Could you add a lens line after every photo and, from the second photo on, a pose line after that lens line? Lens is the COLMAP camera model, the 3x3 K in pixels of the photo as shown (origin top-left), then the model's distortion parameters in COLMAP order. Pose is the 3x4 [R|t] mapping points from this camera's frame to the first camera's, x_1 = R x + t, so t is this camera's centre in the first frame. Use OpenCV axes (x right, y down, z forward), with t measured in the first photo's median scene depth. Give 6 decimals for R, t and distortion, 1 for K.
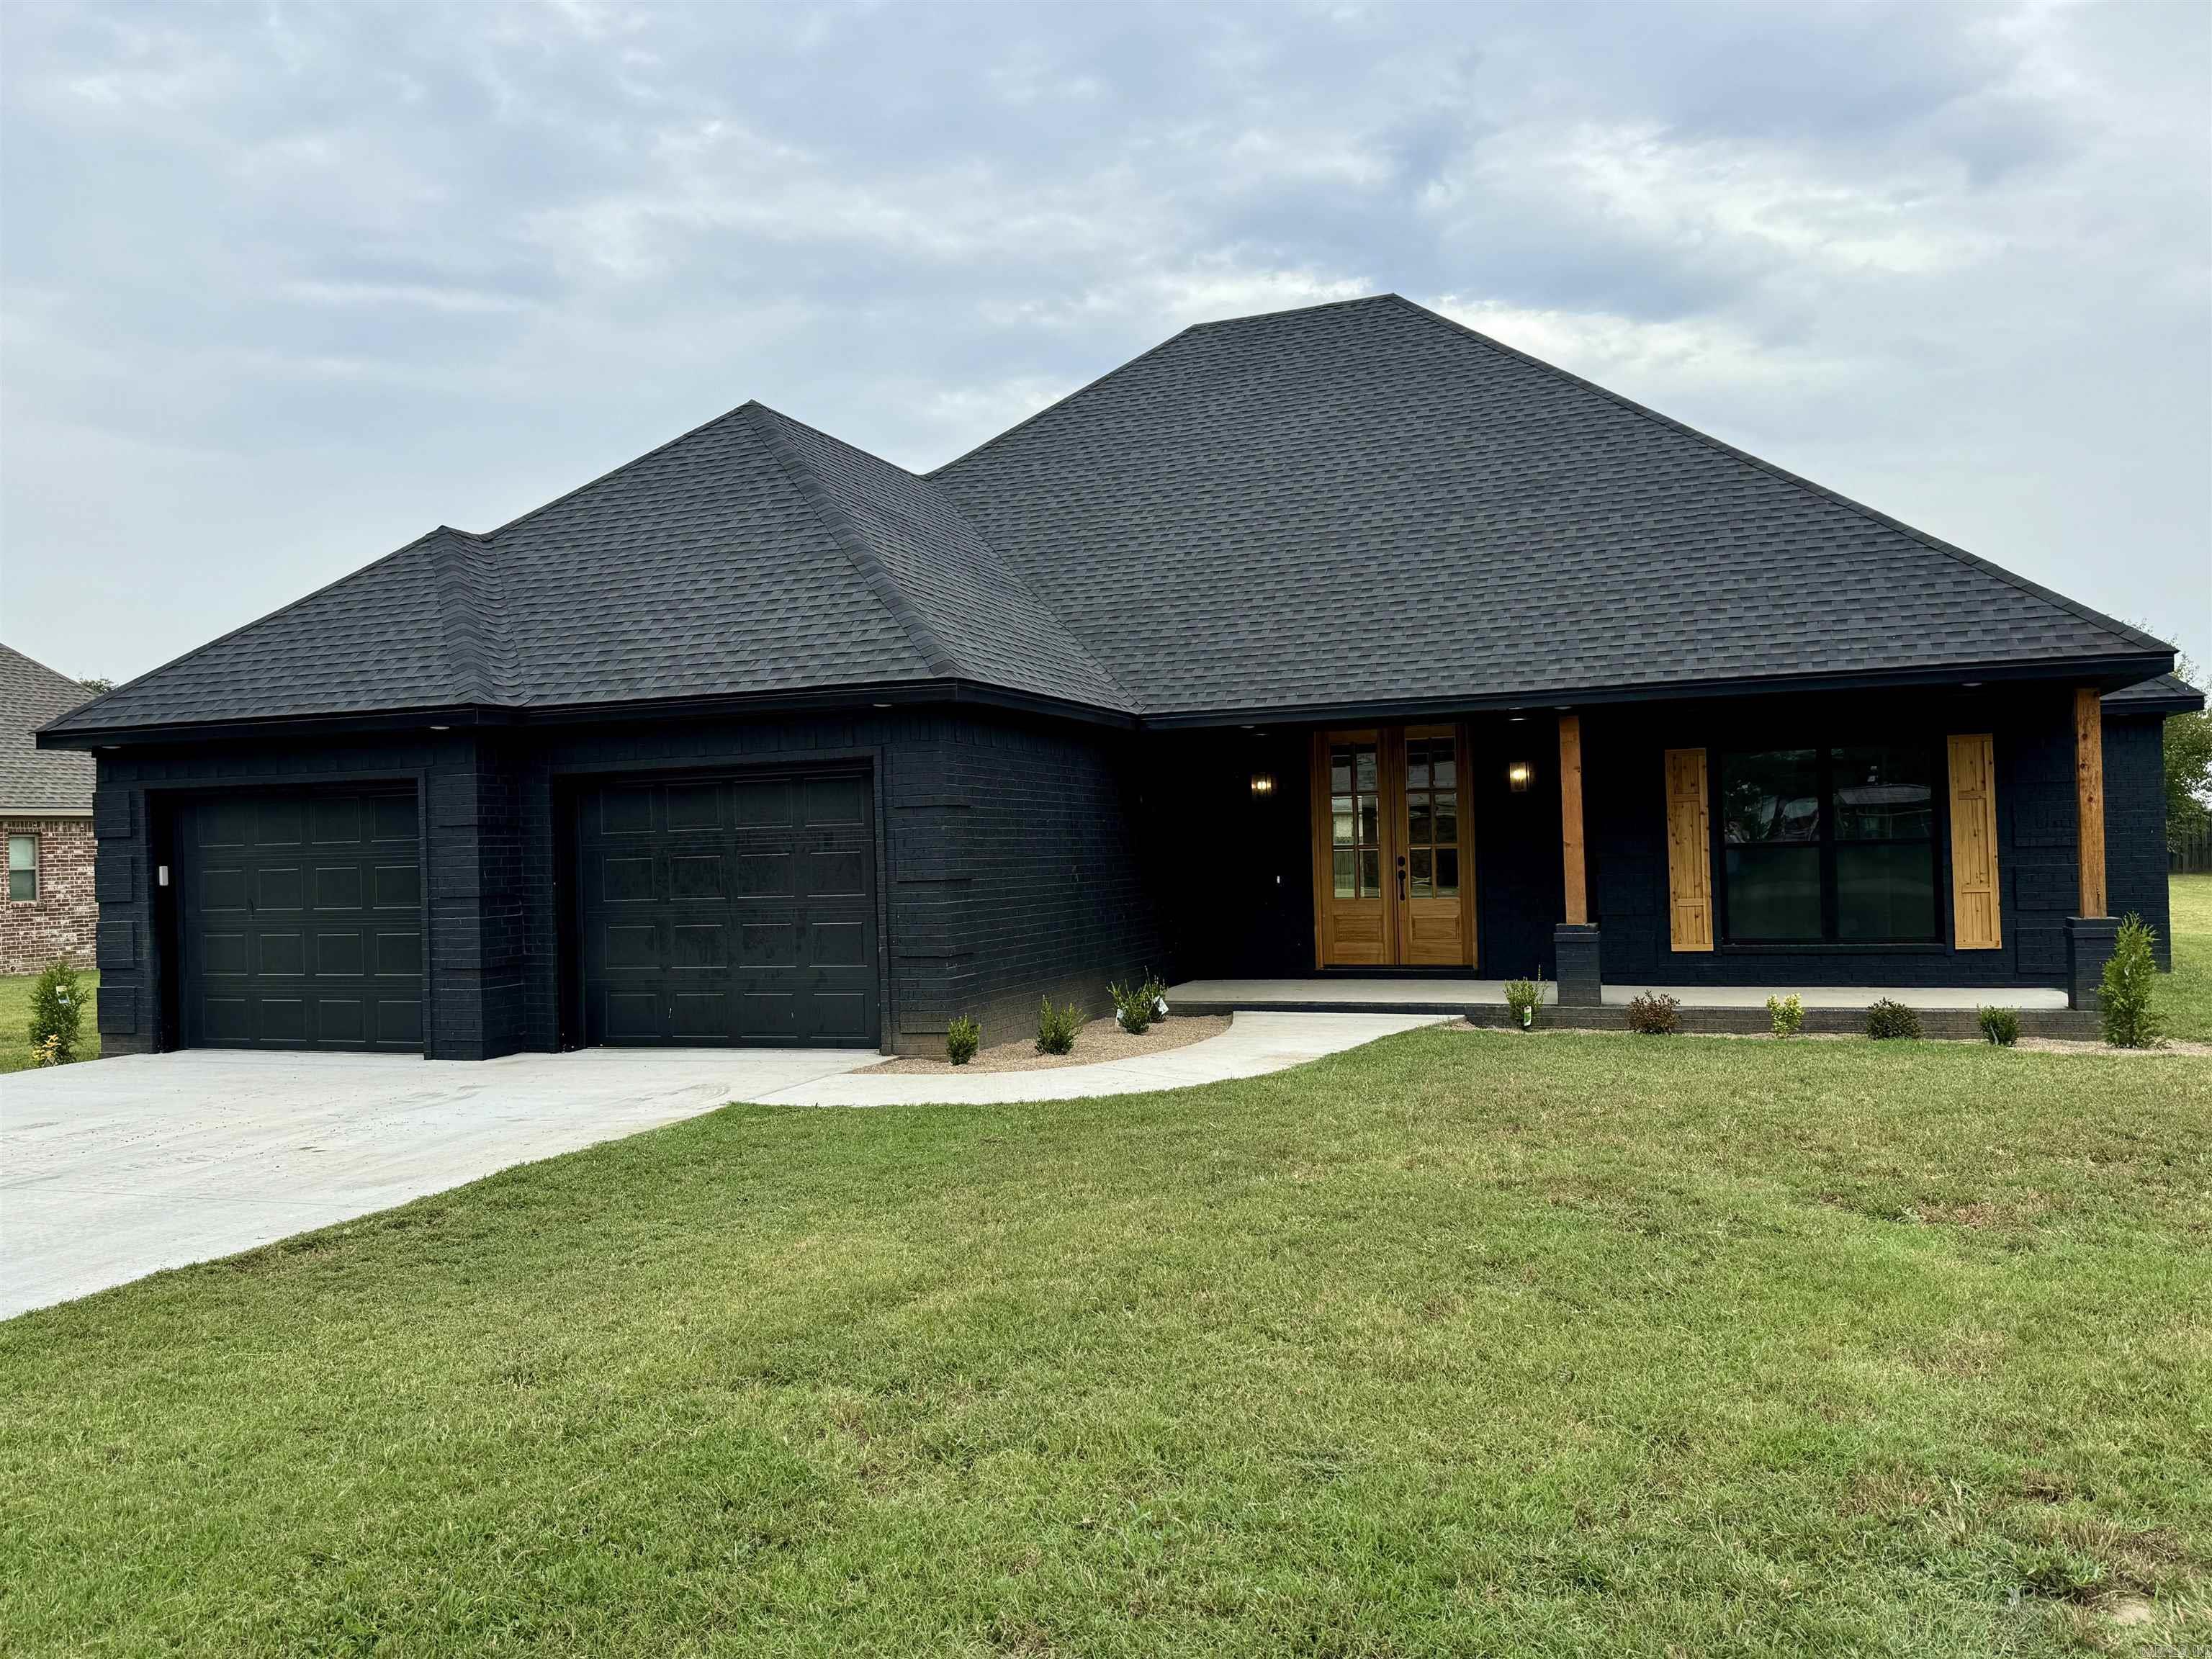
lens RADIAL K [[1690.1, 0, 1117.5], [0, 1690.1, 816.8], [0, 0, 1]] dist [0.060363, -0.059102]
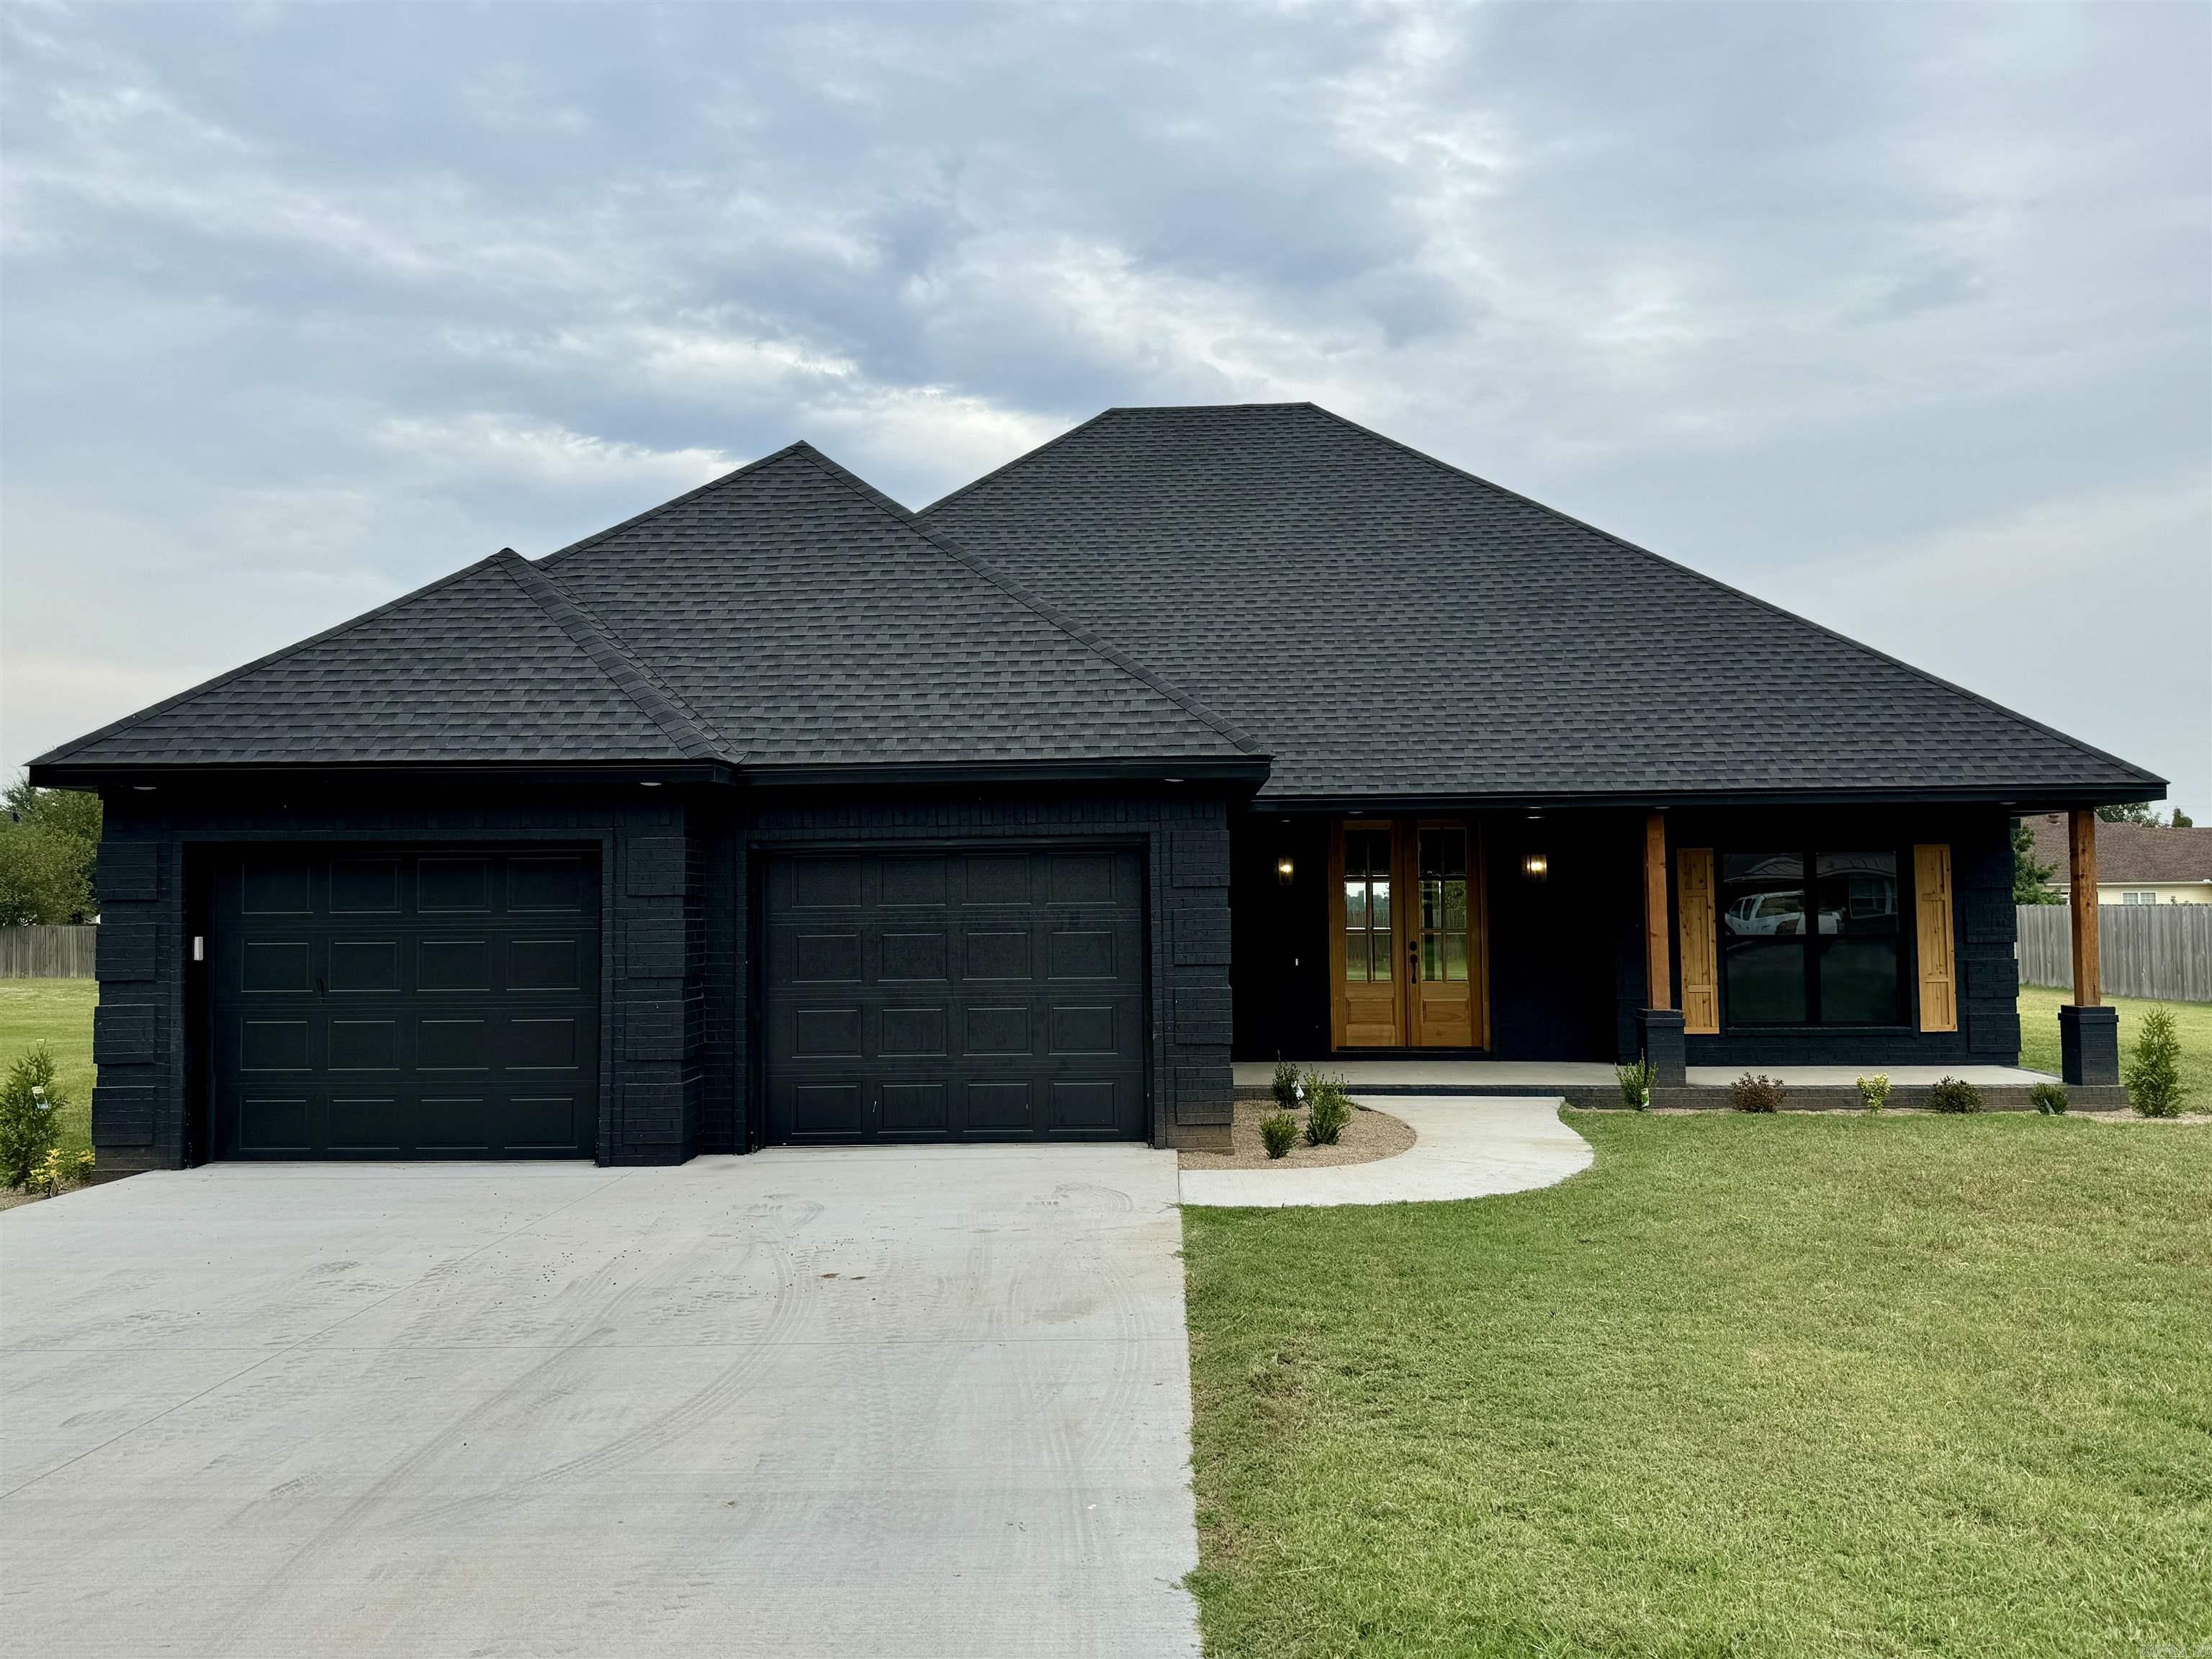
lens RADIAL K [[1690.1, 0, 1128.8], [0, 1690.1, 835.5], [0, 0, 1]] dist [0.060363, -0.059102]
pose [[0.947263, 0.033477, 0.318703, -0.362750], [-0.022867, 0.999055, -0.036974, 0.000778], [-0.319639, 0.027737, 0.947133, 0.079960]]
